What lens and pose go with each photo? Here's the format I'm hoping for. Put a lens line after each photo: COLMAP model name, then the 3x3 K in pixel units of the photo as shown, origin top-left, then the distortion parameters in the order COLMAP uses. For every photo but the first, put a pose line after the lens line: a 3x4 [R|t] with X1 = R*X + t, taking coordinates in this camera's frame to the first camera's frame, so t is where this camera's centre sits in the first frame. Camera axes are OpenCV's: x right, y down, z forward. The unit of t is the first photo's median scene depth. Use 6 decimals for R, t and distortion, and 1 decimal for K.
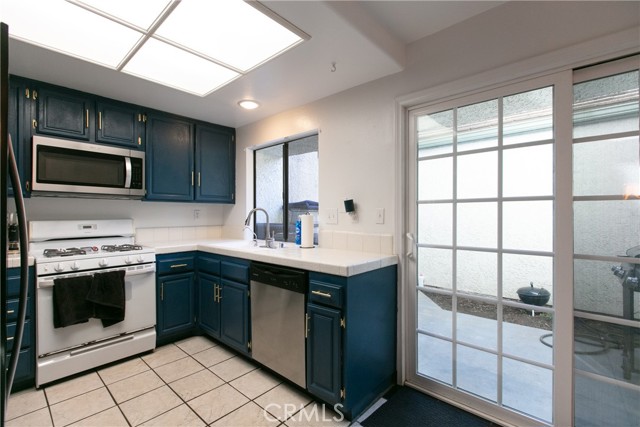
lens RADIAL K [[287.7, 0, 319.6], [0, 287.7, 212.8], [0, 0, 1]] dist [0.000927, -0.000309]
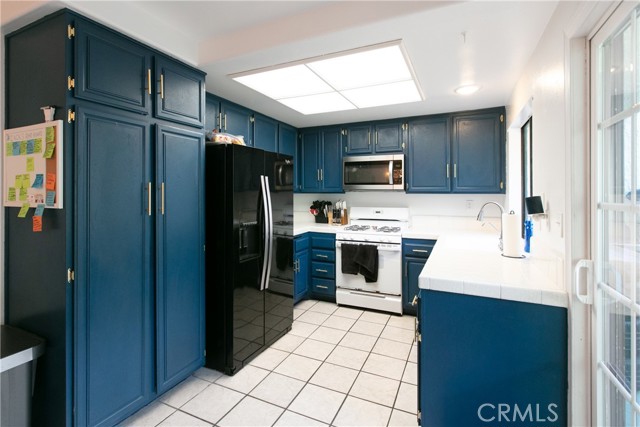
lens RADIAL K [[310.4, 0, 313.0], [0, 310.4, 192.0], [0, 0, 1]] dist [-0.002970, -0.000099]
pose [[0.297687, -0.000415, -0.954664, 0.598219], [0.002013, 0.999998, 0.000193, -0.053715], [0.954662, -0.001979, 0.297687, 0.246642]]
